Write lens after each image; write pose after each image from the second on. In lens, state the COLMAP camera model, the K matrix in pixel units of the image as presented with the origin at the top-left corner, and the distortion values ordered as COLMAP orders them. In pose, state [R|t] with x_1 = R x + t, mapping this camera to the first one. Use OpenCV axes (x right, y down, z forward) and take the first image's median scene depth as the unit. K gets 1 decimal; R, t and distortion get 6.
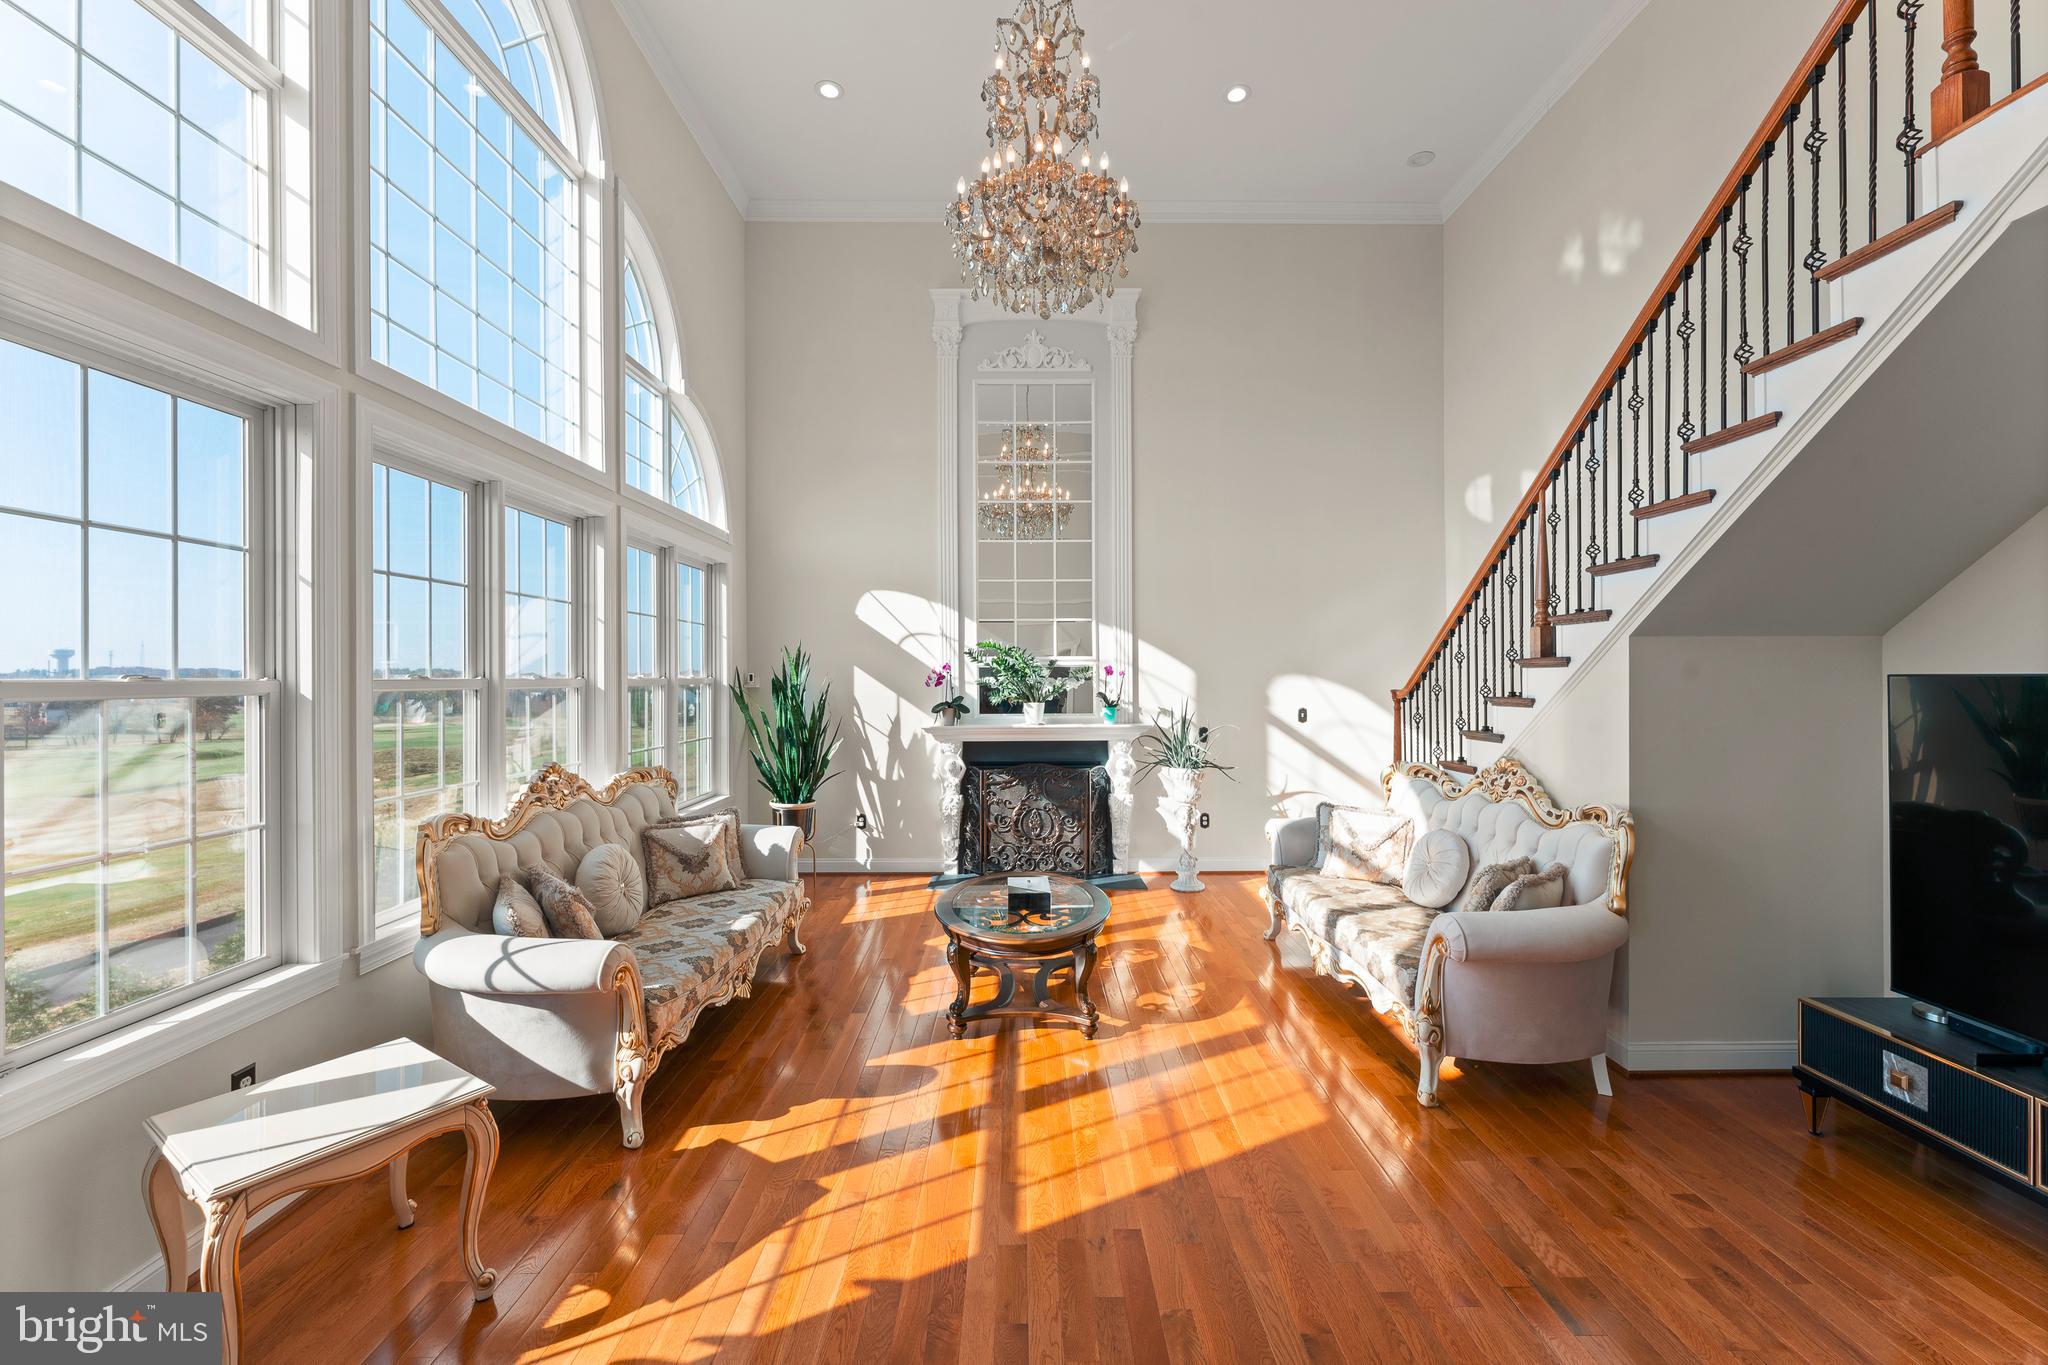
lens RADIAL K [[825.5, 0, 1028.6], [0, 825.5, 677.8], [0, 0, 1]] dist [-0.002940, 0.000272]
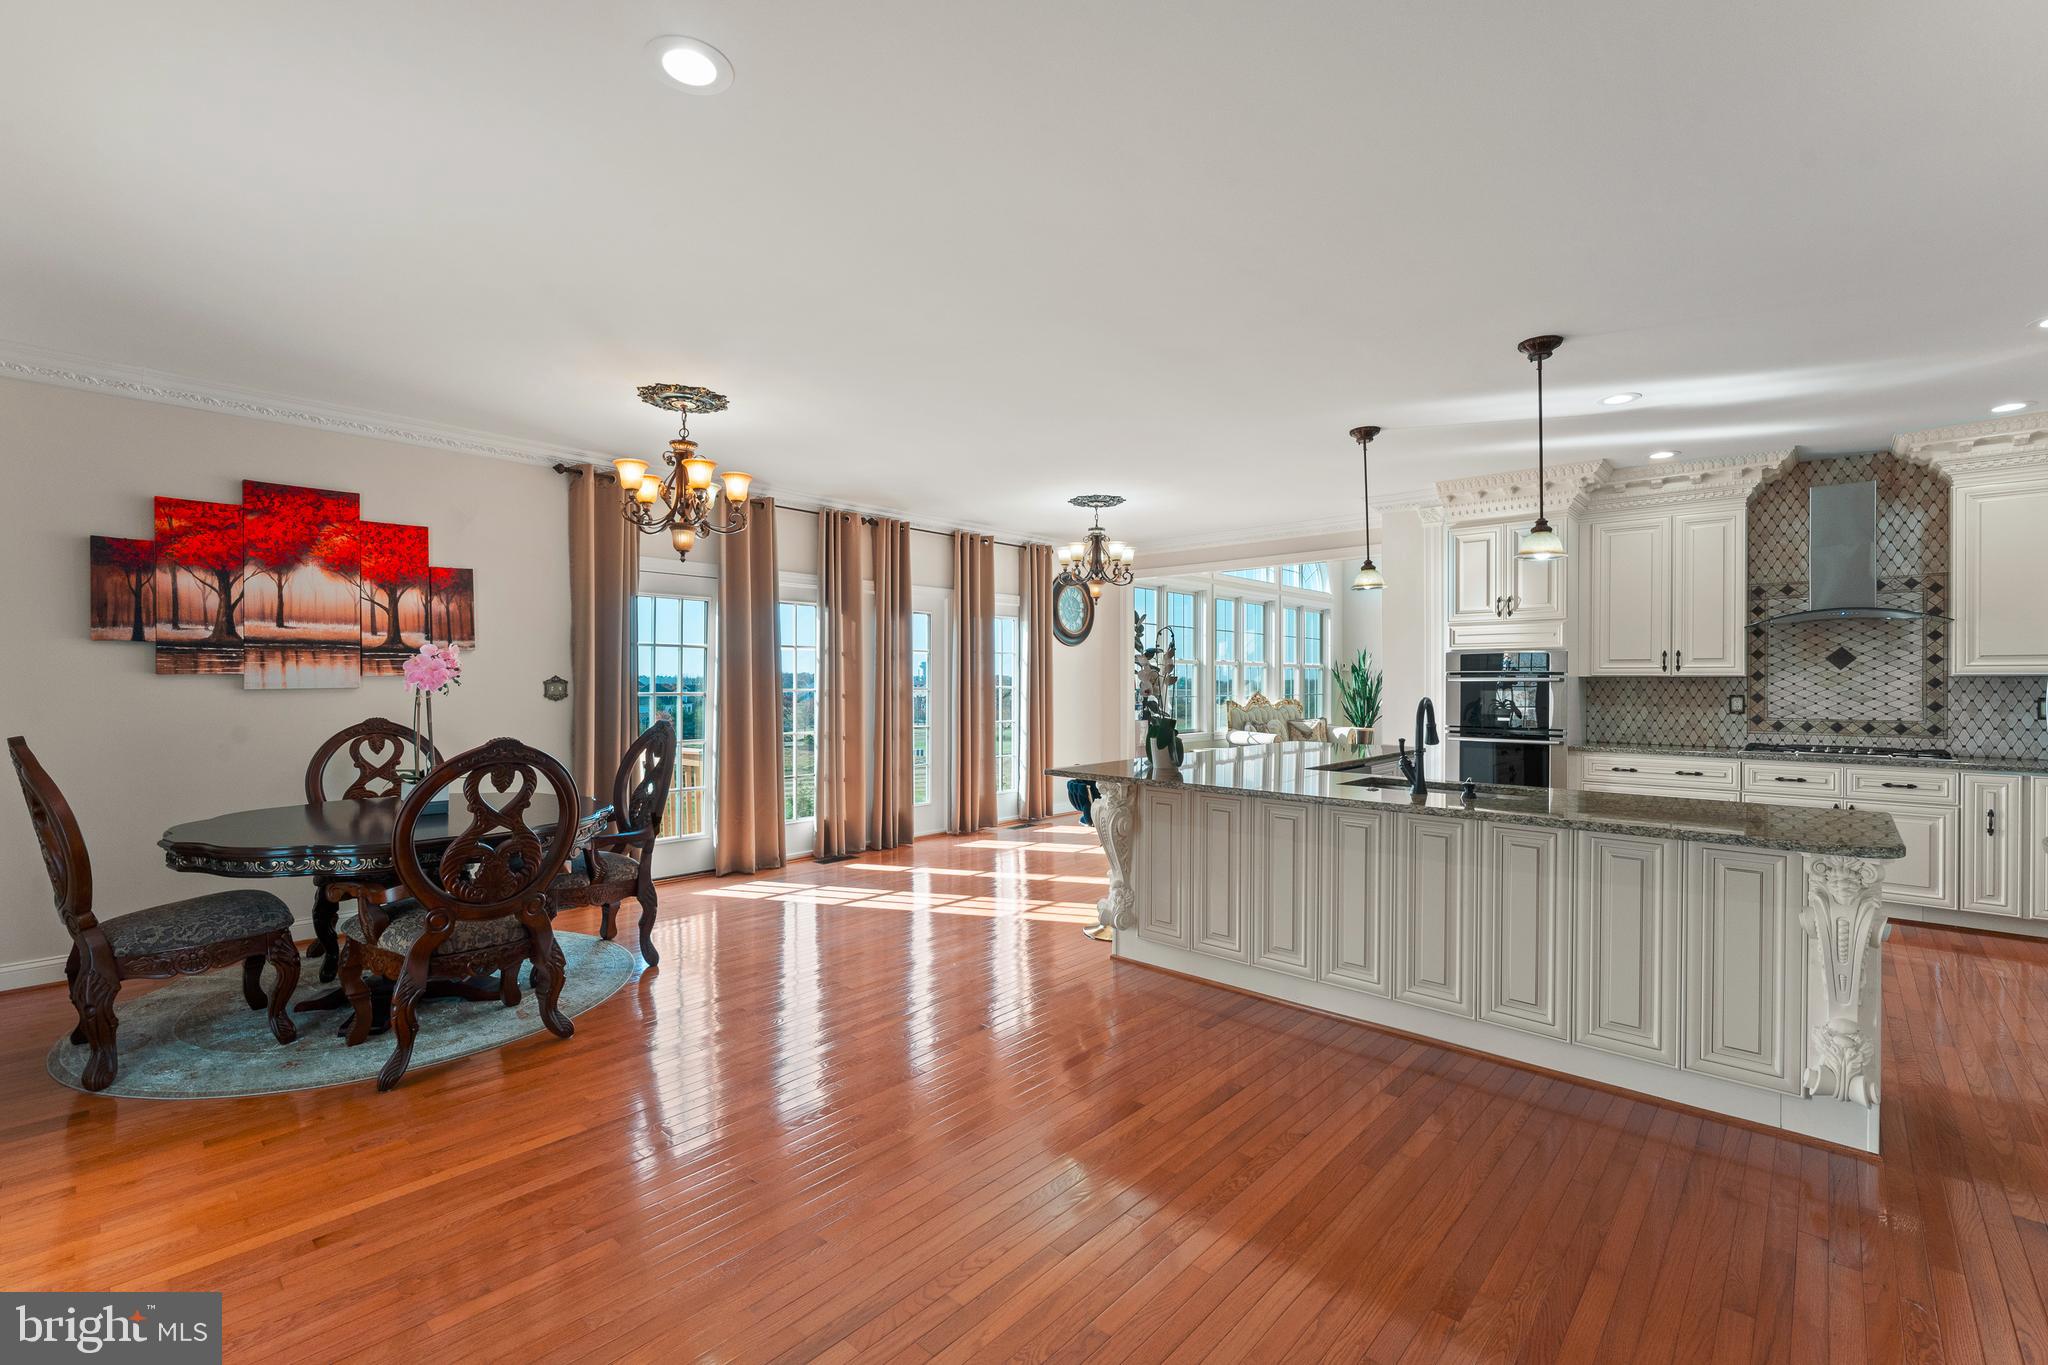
lens RADIAL K [[873.0, 0, 1028.3], [0, 873.0, 685.3], [0, 0, 1]] dist [-0.001026, -0.000929]
pose [[0.727715, 0.005214, -0.685859, 0.549388], [-0.003135, 0.999986, 0.004275, 0.041138], [0.685872, -0.000961, 0.727721, -1.043500]]
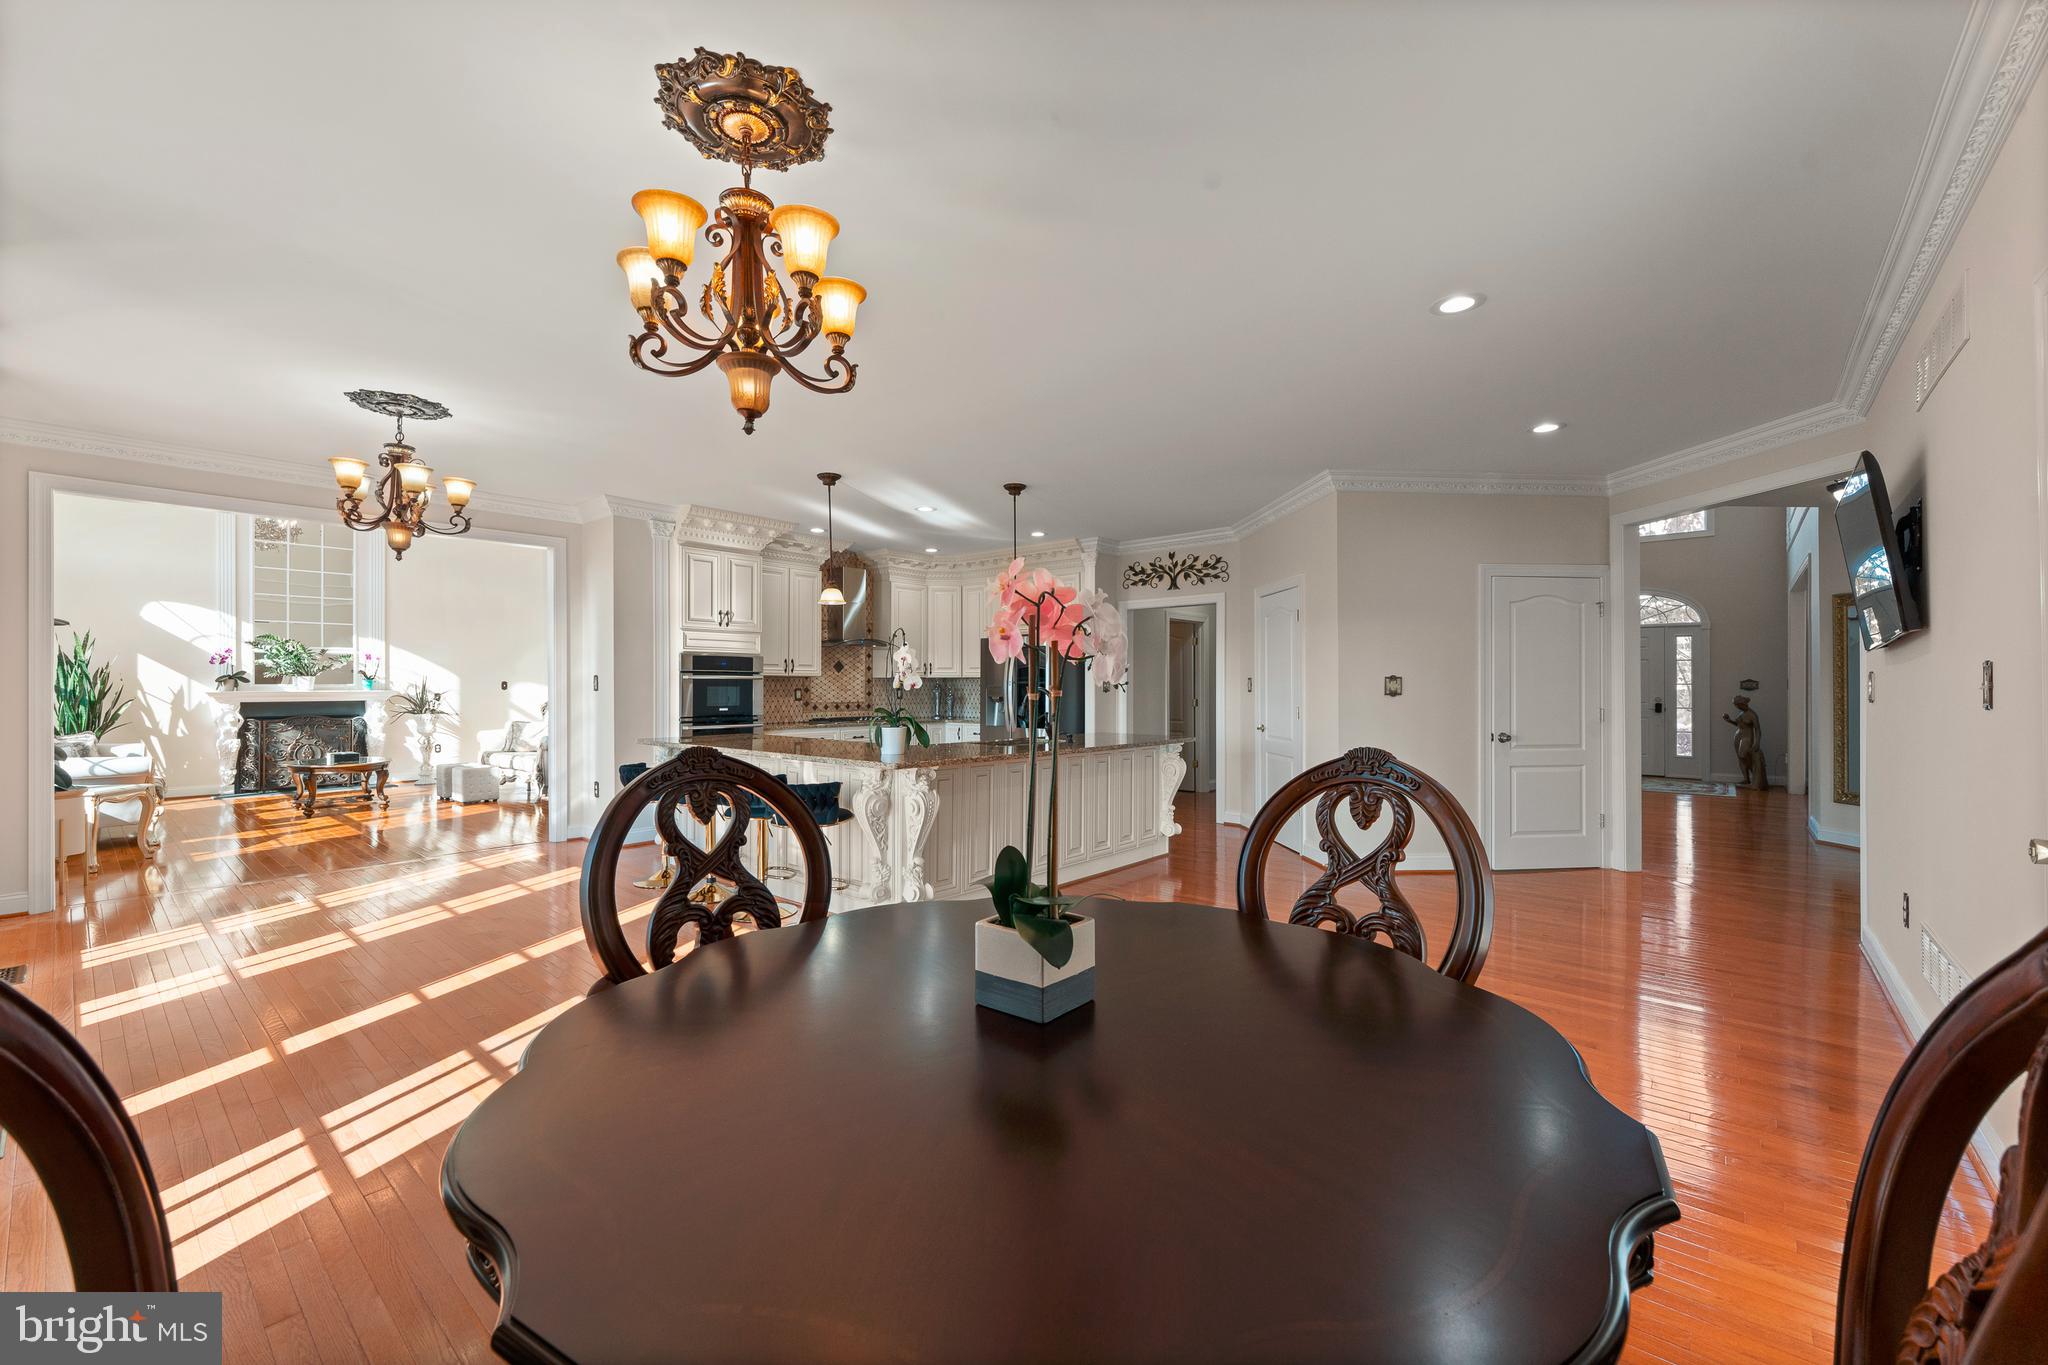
lens RADIAL K [[825.5, 0, 1031.0], [0, 825.5, 685.0], [0, 0, 1]] dist [-0.002940, 0.000272]
pose [[0.658049, 0.003408, 0.752968, -0.263112], [-0.000641, 0.999992, -0.003967, 0.051732], [-0.752975, 0.002128, 0.658046, -1.041123]]
